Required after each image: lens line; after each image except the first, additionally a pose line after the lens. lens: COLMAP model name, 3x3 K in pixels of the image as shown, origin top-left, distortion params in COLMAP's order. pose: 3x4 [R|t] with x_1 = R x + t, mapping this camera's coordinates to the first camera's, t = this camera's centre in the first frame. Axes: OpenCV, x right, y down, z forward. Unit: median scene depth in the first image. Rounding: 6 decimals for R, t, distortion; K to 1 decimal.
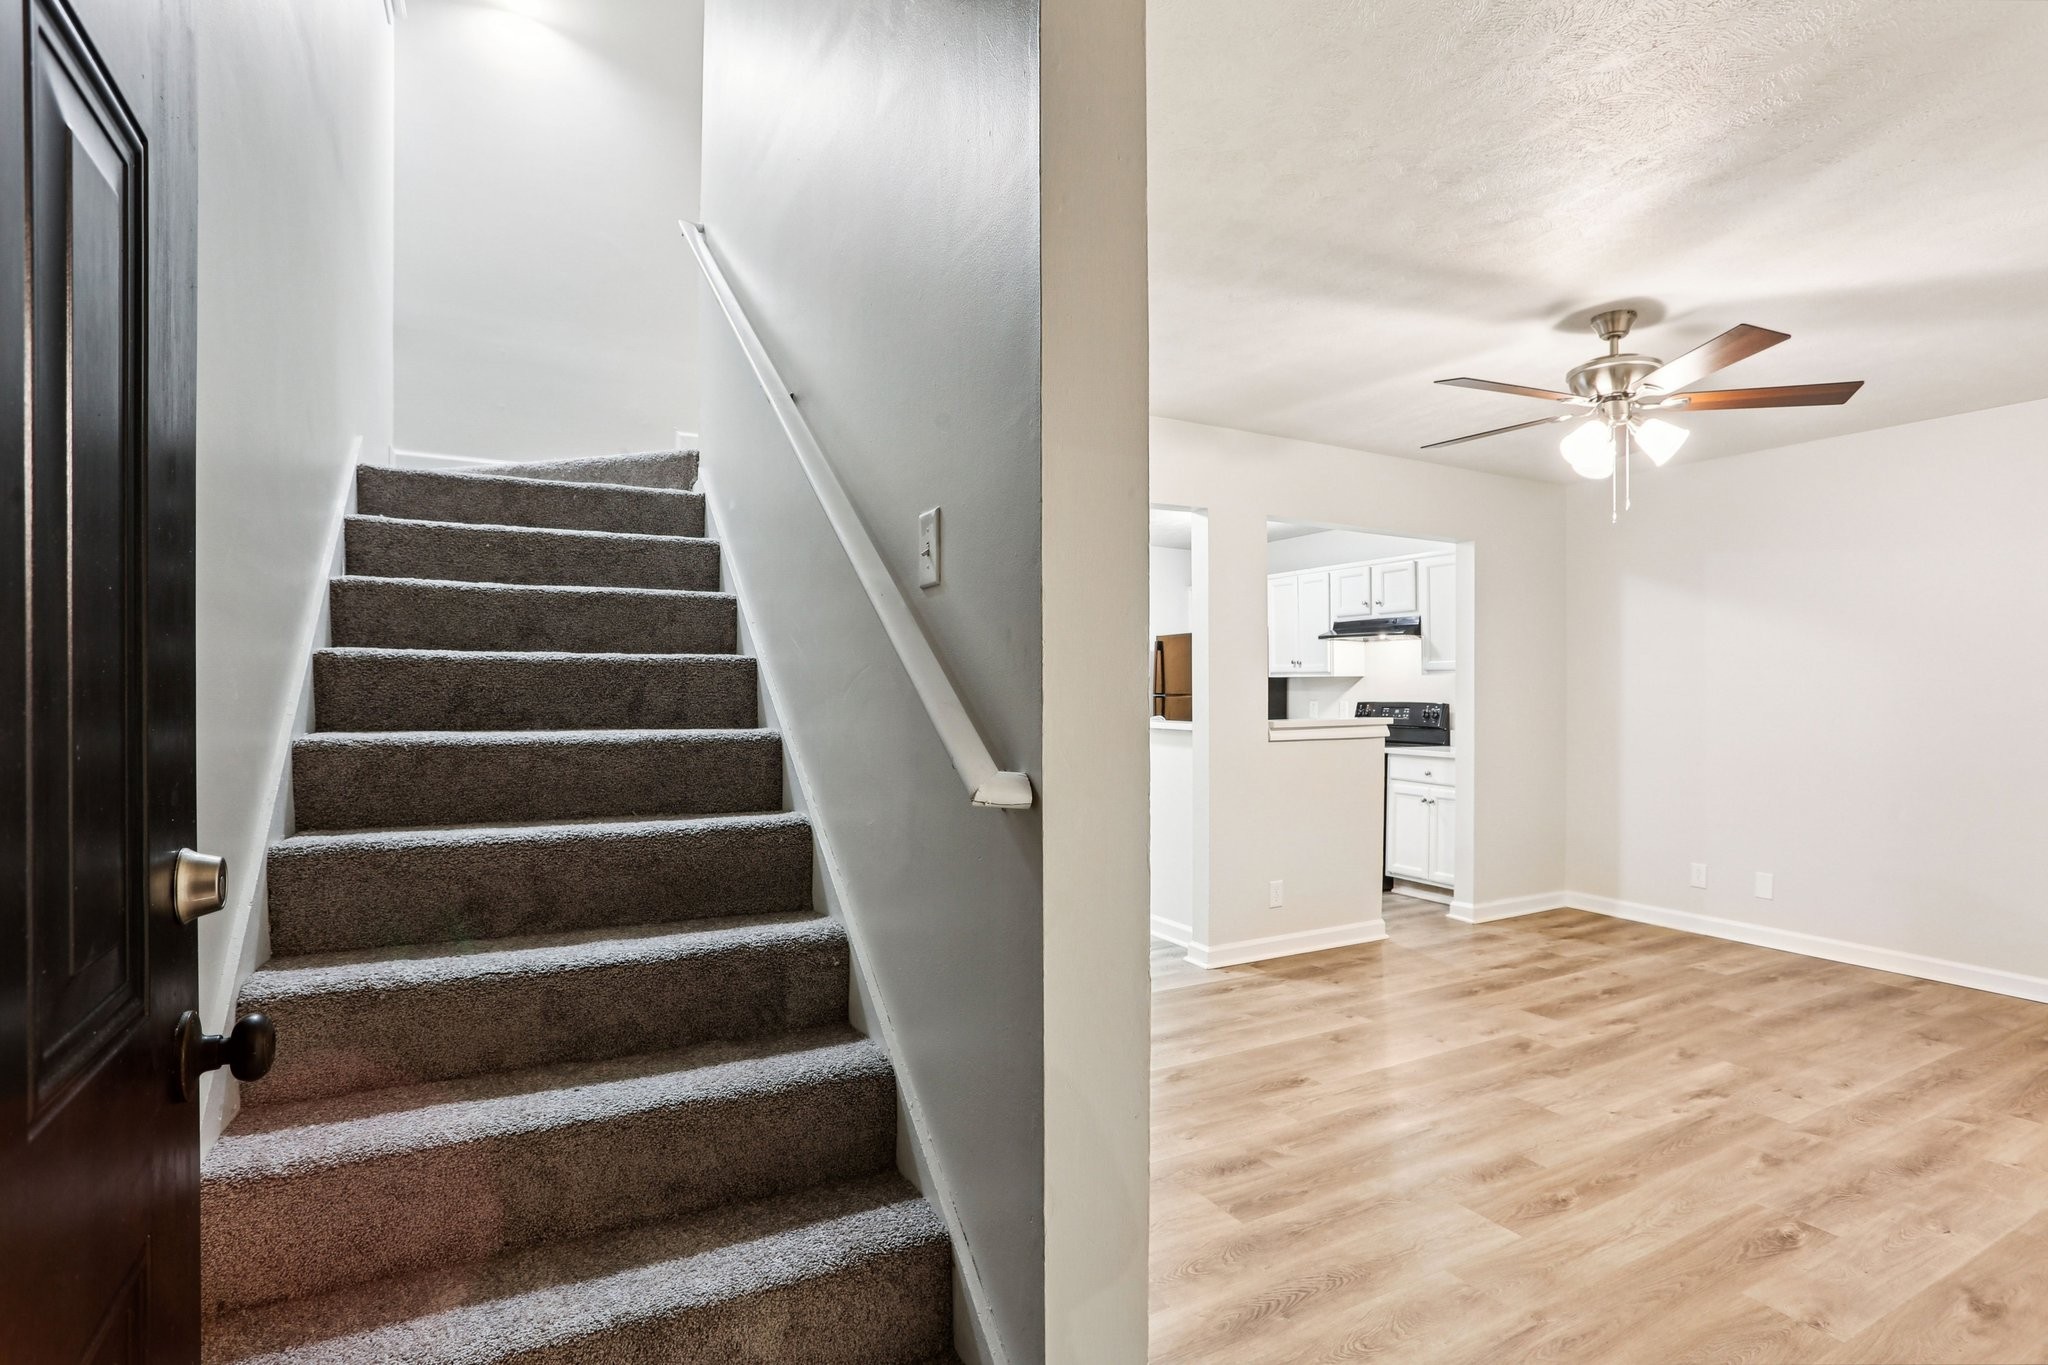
lens RADIAL K [[998.2, 0, 1026.6], [0, 998.2, 704.6], [0, 0, 1]] dist [-0.068016, 0.026440]
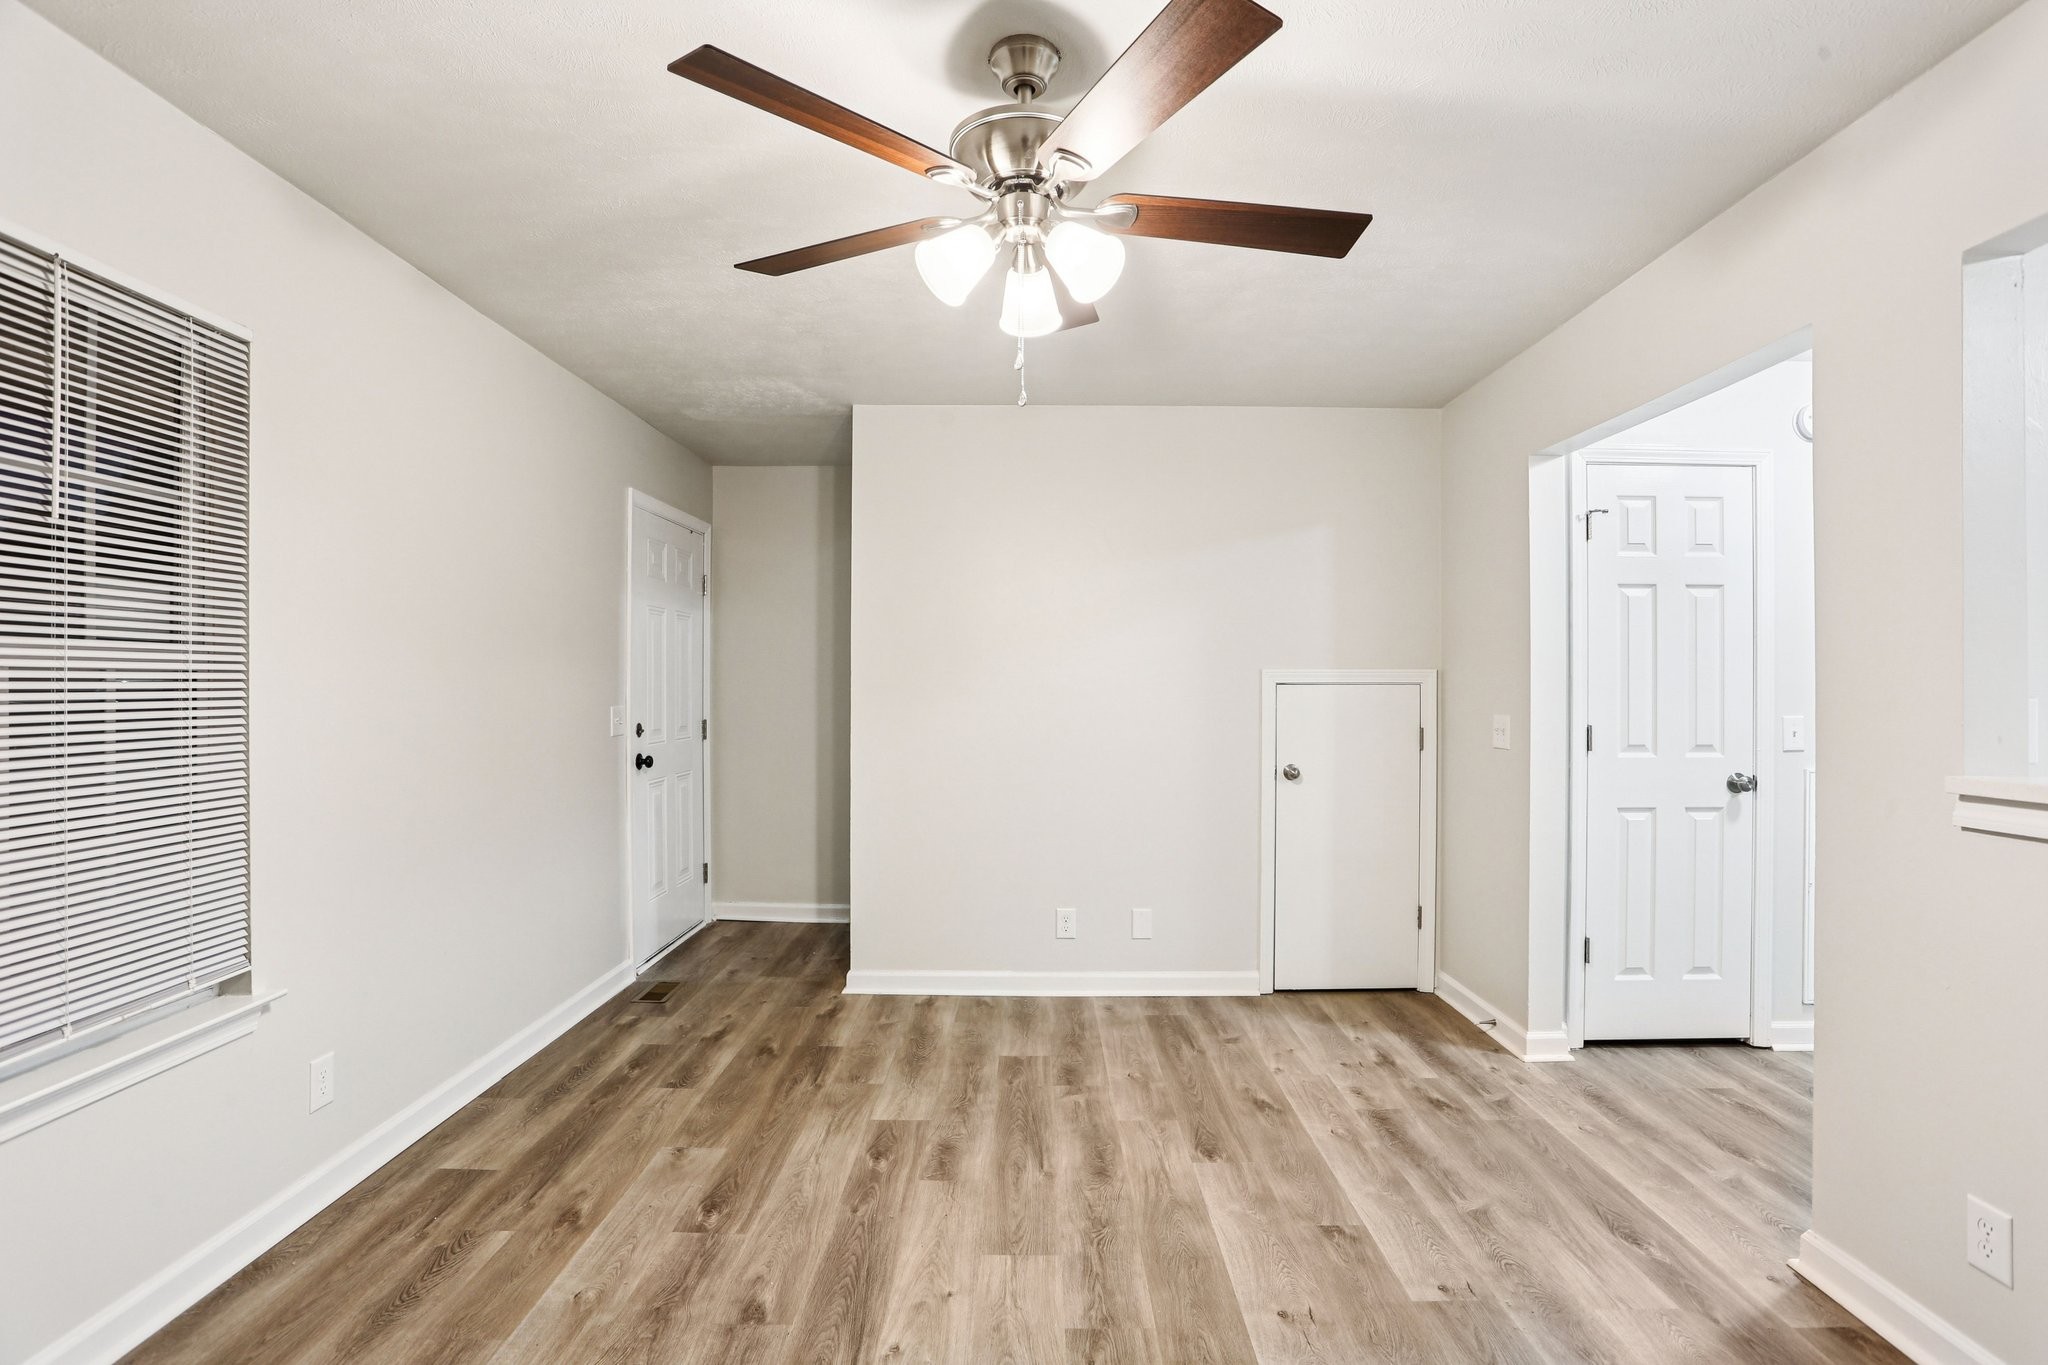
lens RADIAL K [[998.2, 0, 1021.8], [0, 998.2, 688.9], [0, 0, 1]] dist [-0.068016, 0.026440]
pose [[-0.477459, -0.000731, -0.878654, 1.043726], [-0.012564, 0.999903, 0.005996, -0.019224], [0.878564, 0.013902, -0.477422, 1.196377]]
